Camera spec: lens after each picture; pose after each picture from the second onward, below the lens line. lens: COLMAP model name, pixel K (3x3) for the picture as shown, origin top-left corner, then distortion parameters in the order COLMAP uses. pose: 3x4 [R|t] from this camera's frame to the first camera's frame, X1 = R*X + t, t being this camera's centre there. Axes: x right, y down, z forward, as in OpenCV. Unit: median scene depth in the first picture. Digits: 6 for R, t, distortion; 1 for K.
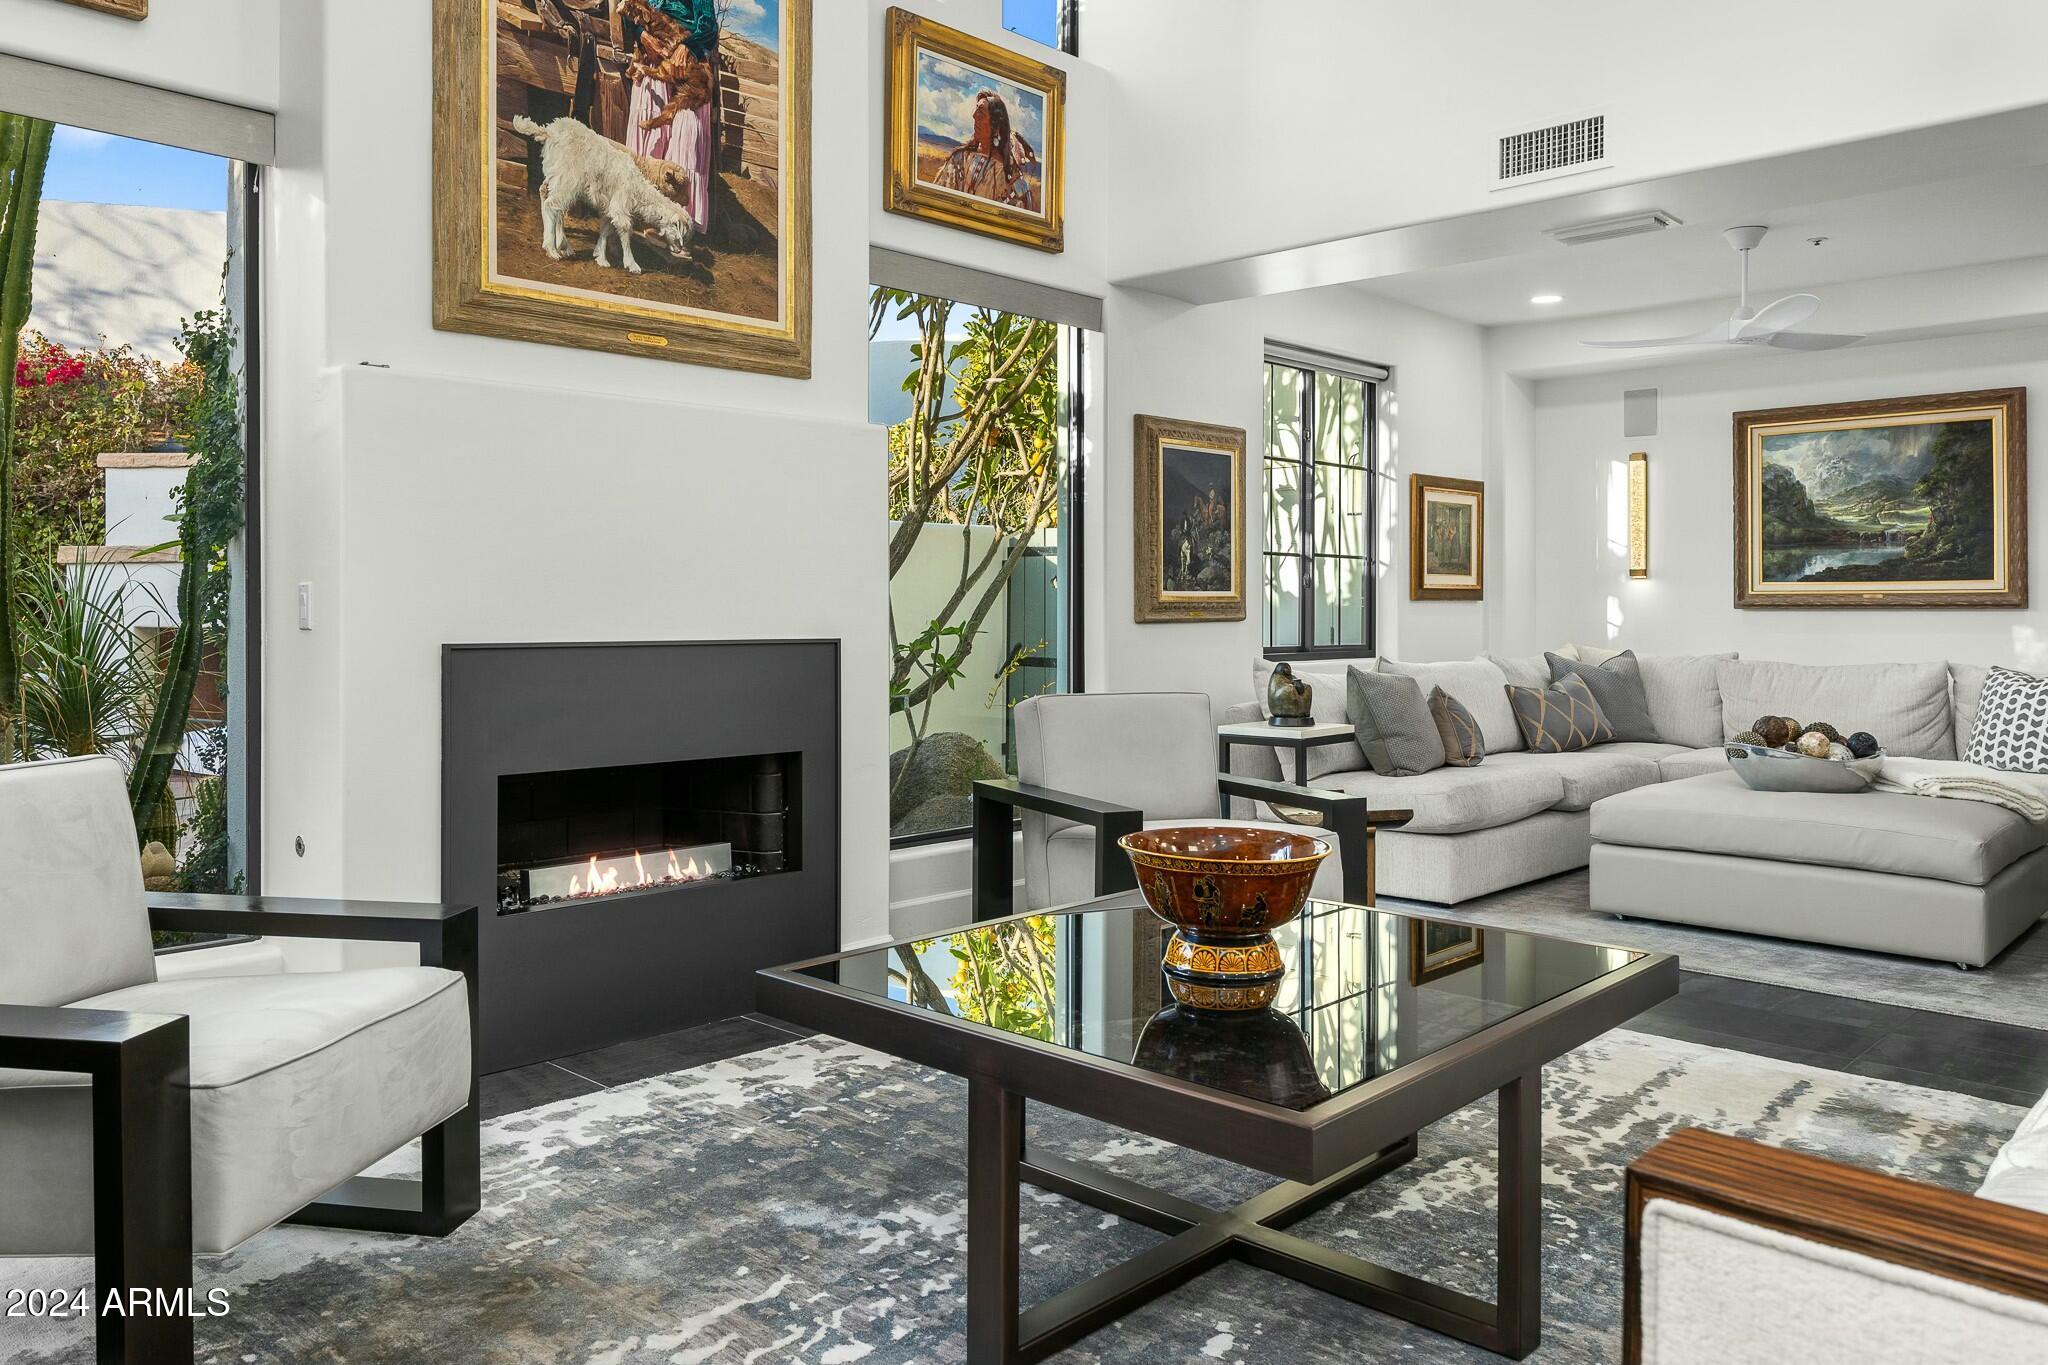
lens RADIAL K [[1499.1, 0, 972.9], [0, 1499.1, 601.8], [0, 0, 1]] dist [-0.002781, 0.000353]
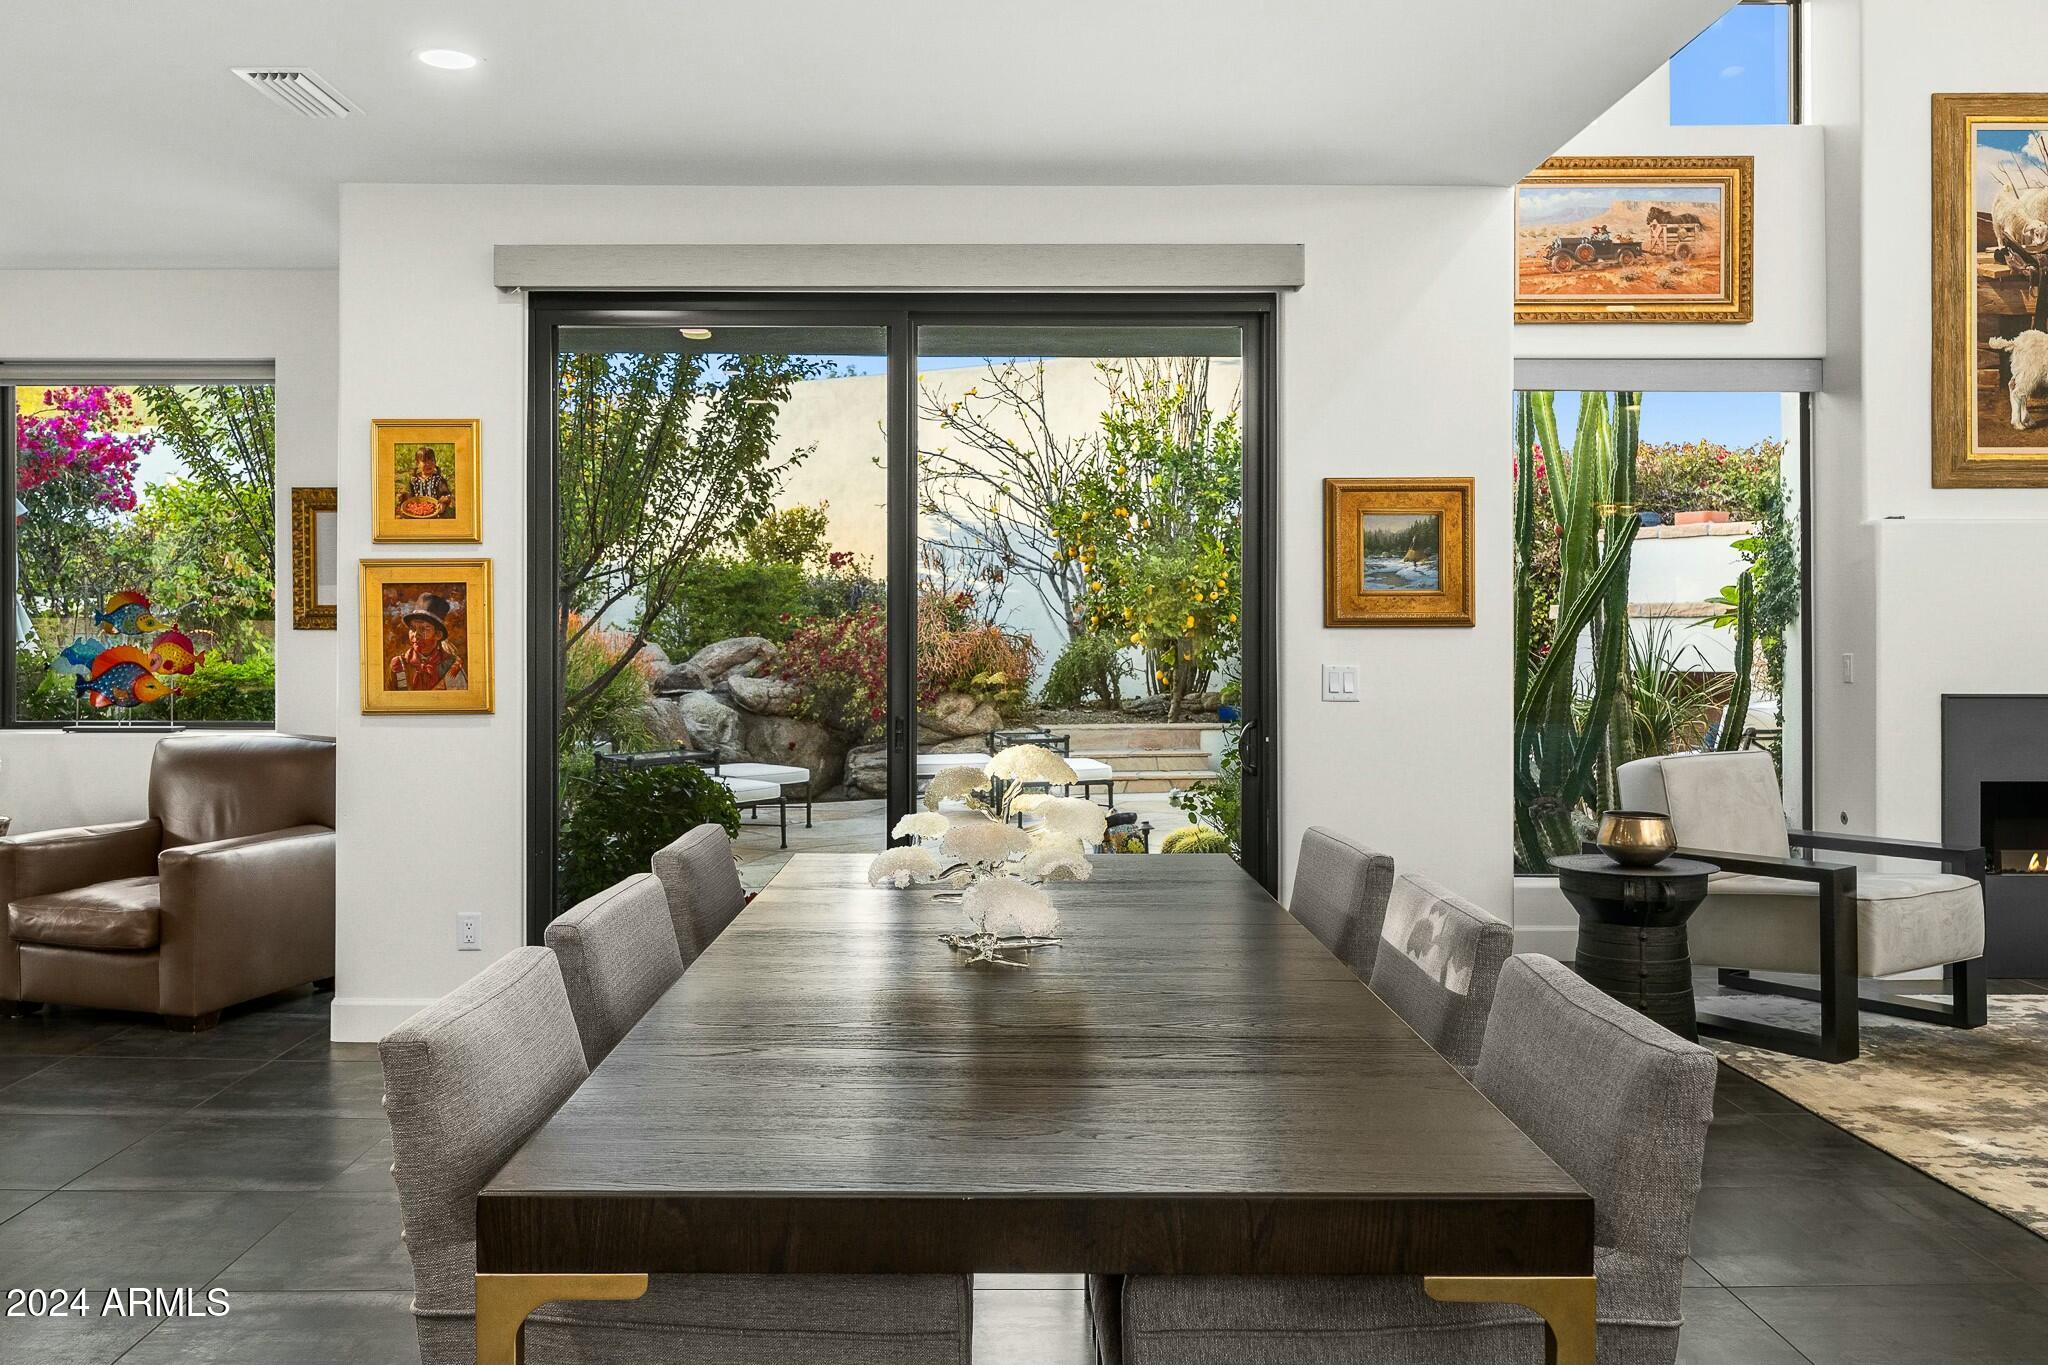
lens RADIAL K [[1690.4, 0, 977.0], [0, 1690.4, 642.1], [0, 0, 1]] dist [-0.006841, -0.003682]
pose [[0.704280, 0.000238, -0.709922, 0.105107], [0.004855, 0.999975, 0.005151, -0.022685], [0.709906, -0.007075, 0.704261, -0.543478]]
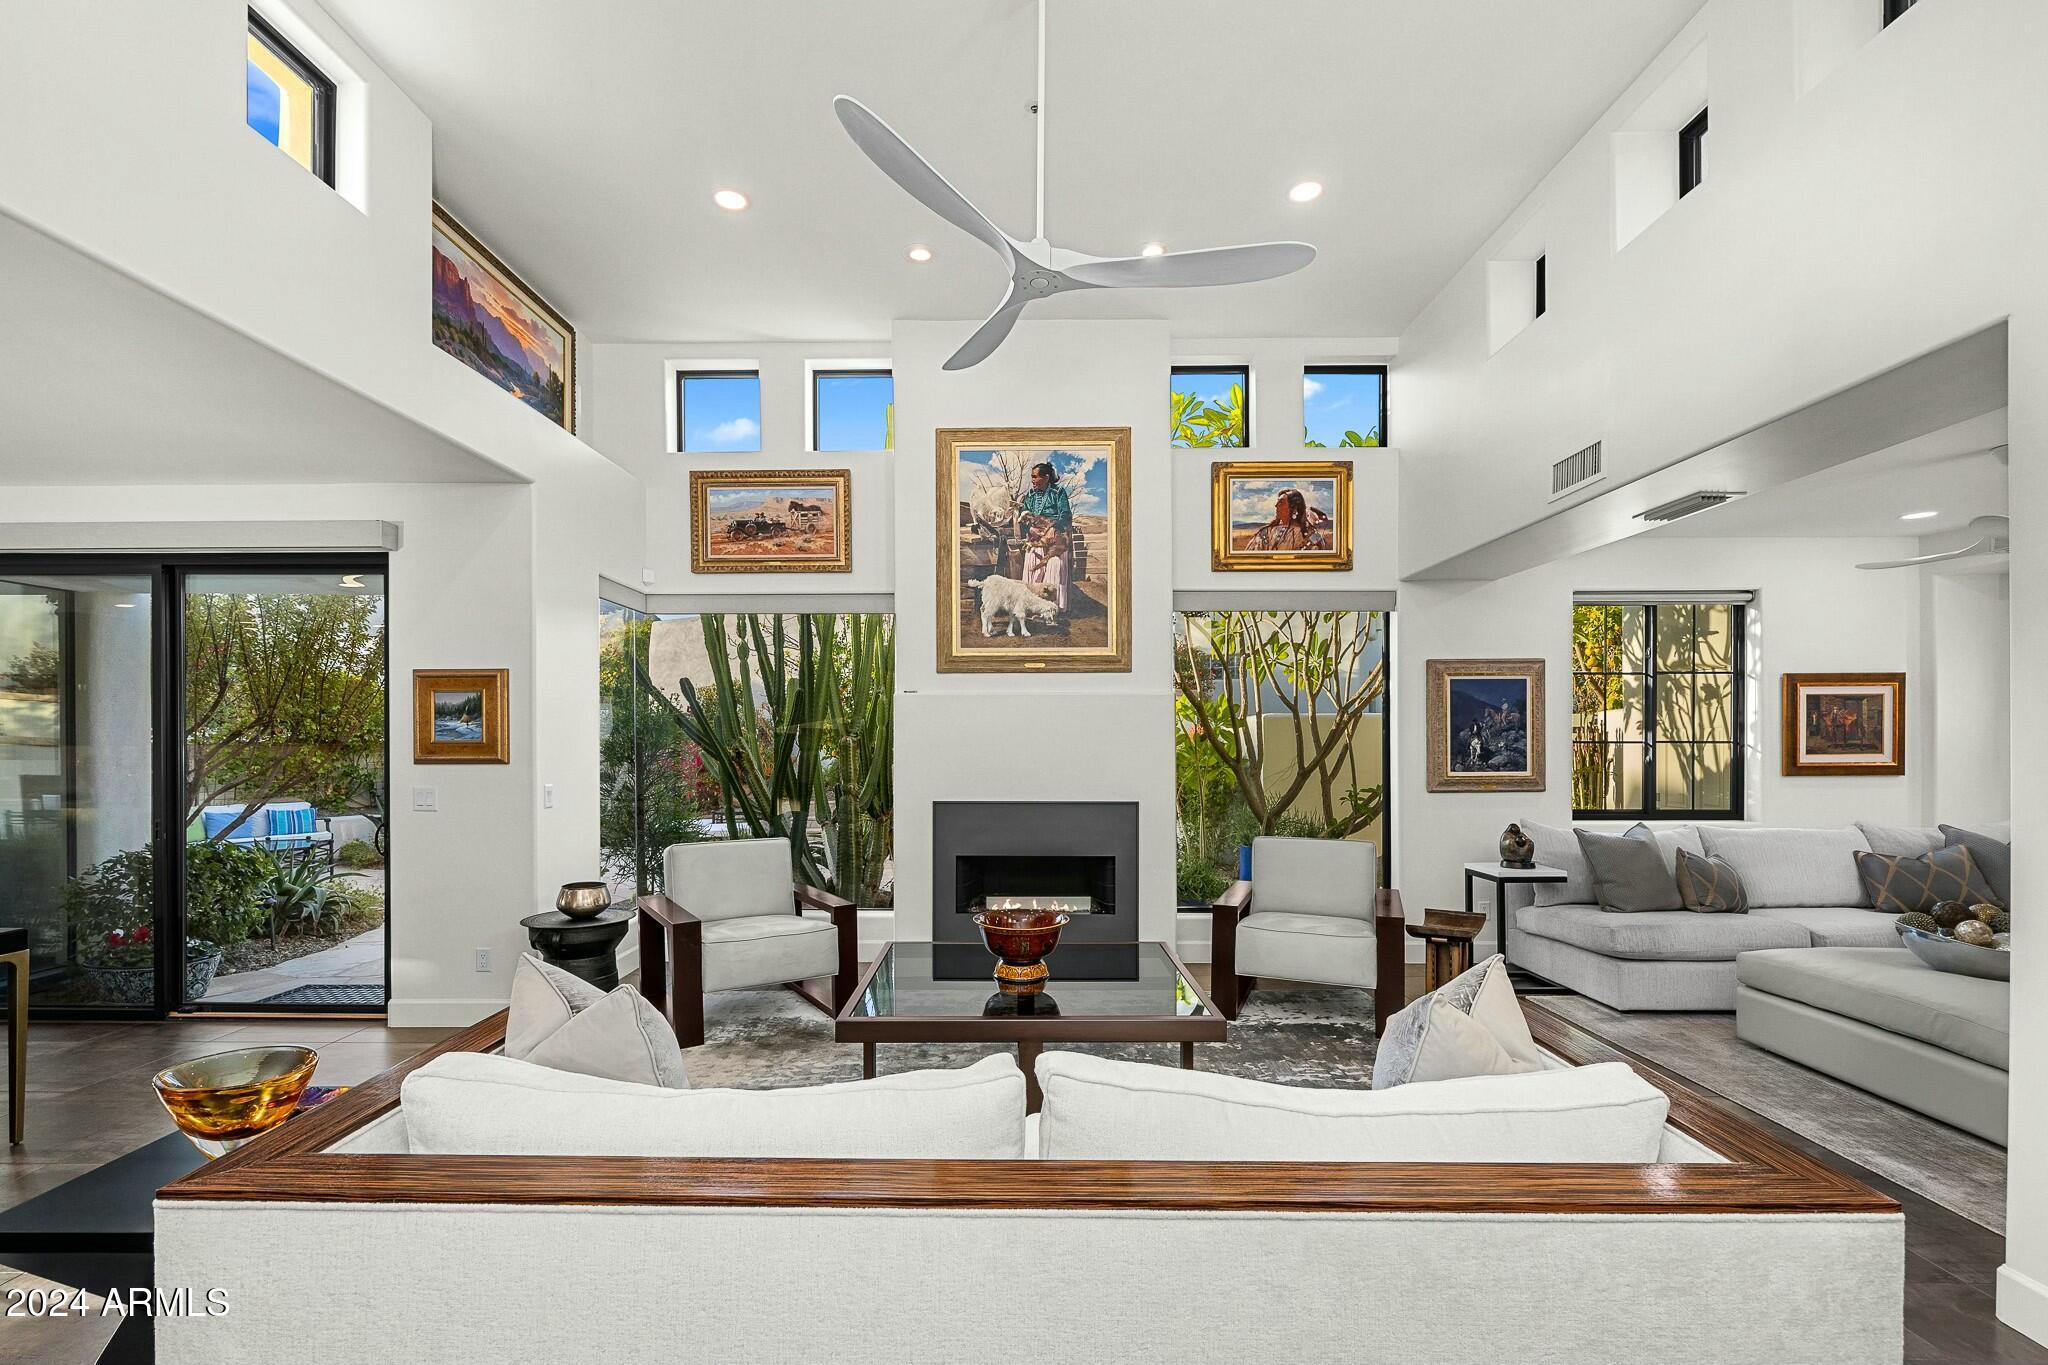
lens RADIAL K [[869.8, 0, 1014.7], [0, 869.8, 747.8], [0, 0, 1]] dist [-0.003498, -0.000016]
pose [[0.696553, 0.001183, -0.717505, 0.453673], [0.005337, 0.999962, 0.006830, -0.040359], [0.717486, -0.008587, 0.696520, 0.051462]]
